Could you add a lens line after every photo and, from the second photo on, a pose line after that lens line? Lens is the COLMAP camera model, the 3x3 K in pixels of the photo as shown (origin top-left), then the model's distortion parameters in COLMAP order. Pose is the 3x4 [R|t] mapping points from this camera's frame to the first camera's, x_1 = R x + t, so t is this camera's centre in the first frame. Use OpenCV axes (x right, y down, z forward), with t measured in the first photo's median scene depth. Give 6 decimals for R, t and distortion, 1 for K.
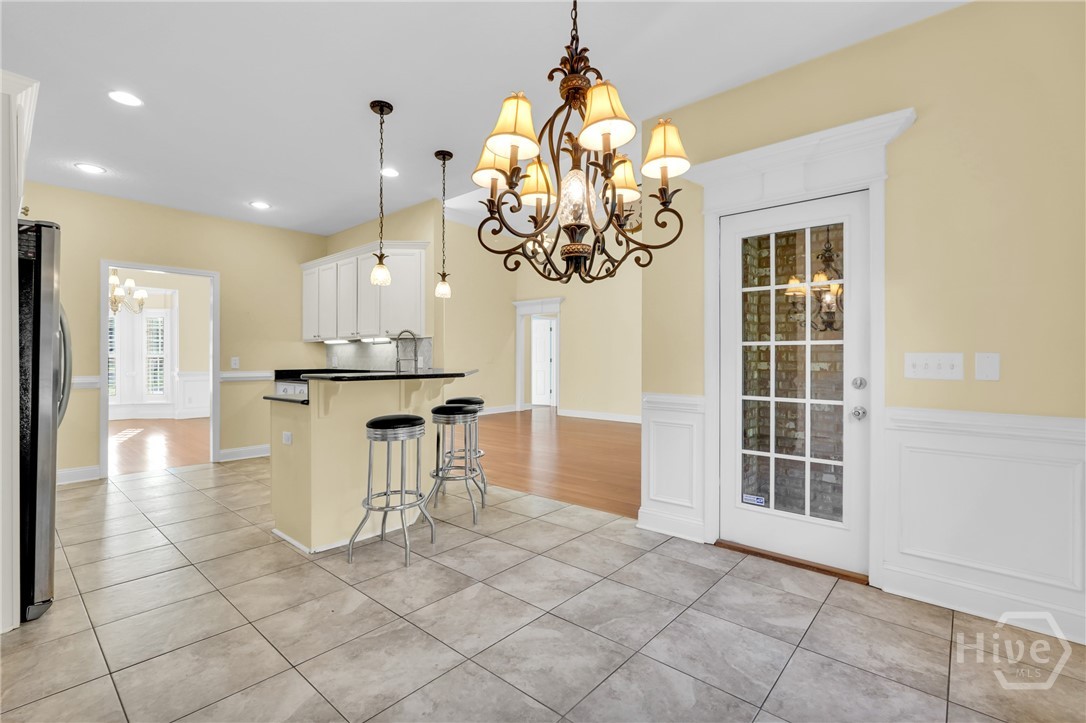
lens RADIAL K [[485.1, 0, 541.9], [0, 485.1, 361.4], [0, 0, 1]] dist [-0.018487, 0.008823]
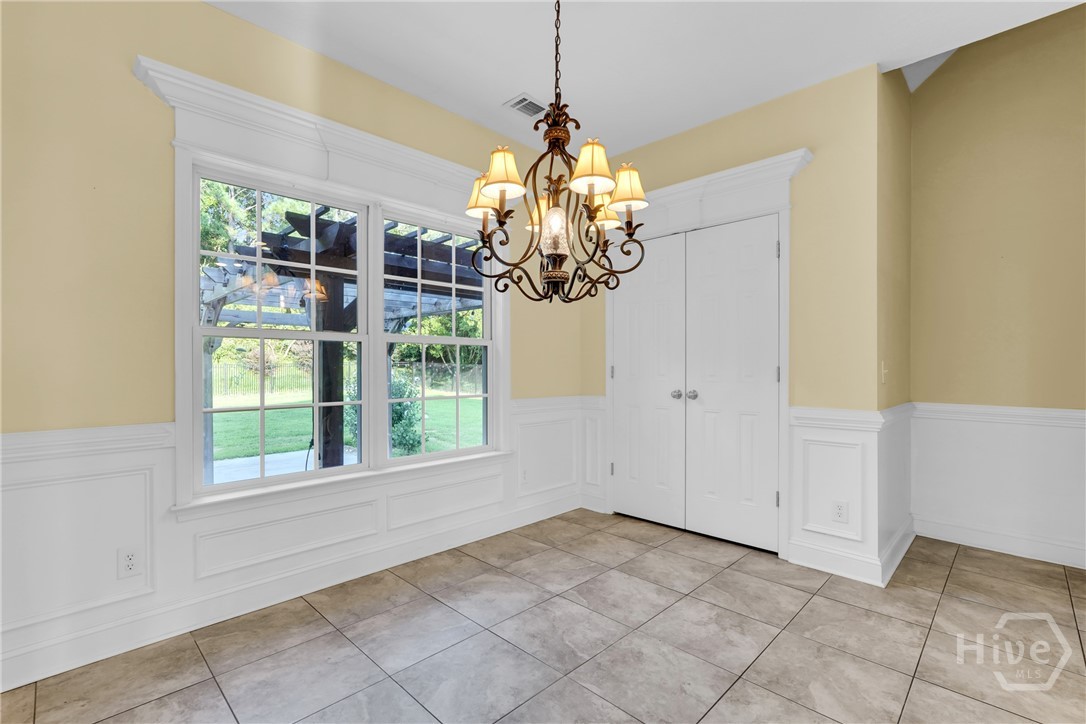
lens RADIAL K [[488.3, 0, 544.9], [0, 488.3, 371.5], [0, 0, 1]] dist [-0.001277, 0.000375]
pose [[-0.998554, -0.006359, 0.053388, 0.019769], [-0.005559, 0.999870, 0.015119, -0.005982], [-0.053477, 0.014800, -0.998459, 1.248684]]
